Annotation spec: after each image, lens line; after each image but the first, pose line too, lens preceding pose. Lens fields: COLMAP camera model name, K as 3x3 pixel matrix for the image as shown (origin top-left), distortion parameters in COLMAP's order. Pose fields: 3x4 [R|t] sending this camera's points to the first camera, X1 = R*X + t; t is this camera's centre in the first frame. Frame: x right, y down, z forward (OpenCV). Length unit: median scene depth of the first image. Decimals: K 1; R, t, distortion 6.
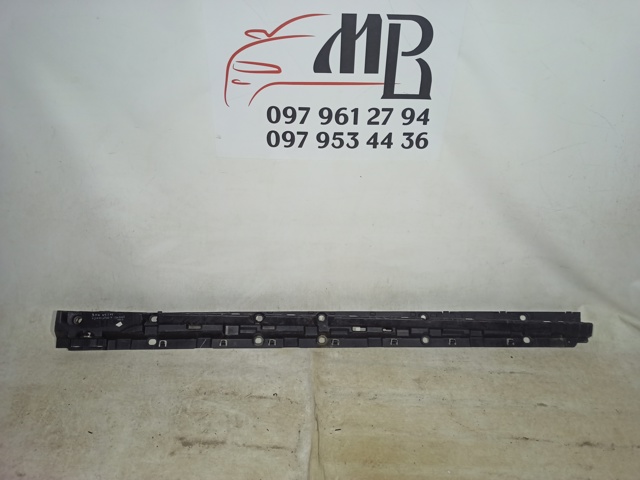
lens RADIAL K [[473.5, 0, 322.3], [0, 473.5, 248.8], [0, 0, 1]] dist [0.011951, -0.006305]
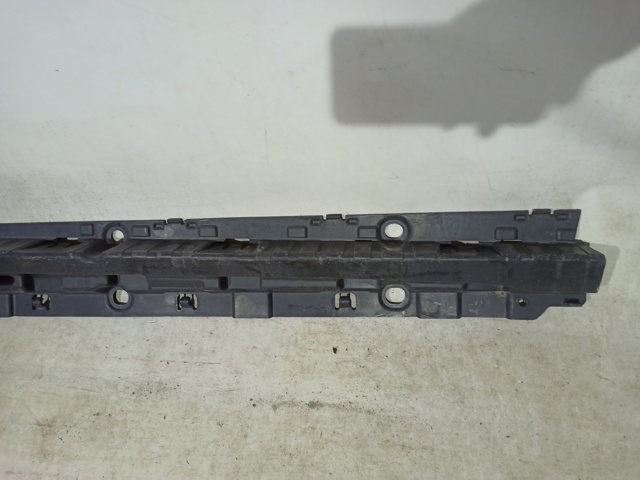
lens RADIAL K [[508.3, 0, 320.0], [0, 508.3, 240.0], [0, 0, 1]] dist [0.028105, -0.010897]
pose [[0.983474, -0.006393, -0.180934, 0.475809], [0.079088, 0.914150, 0.397587, 0.002266], [0.162859, -0.405326, 0.899548, 0.720300]]
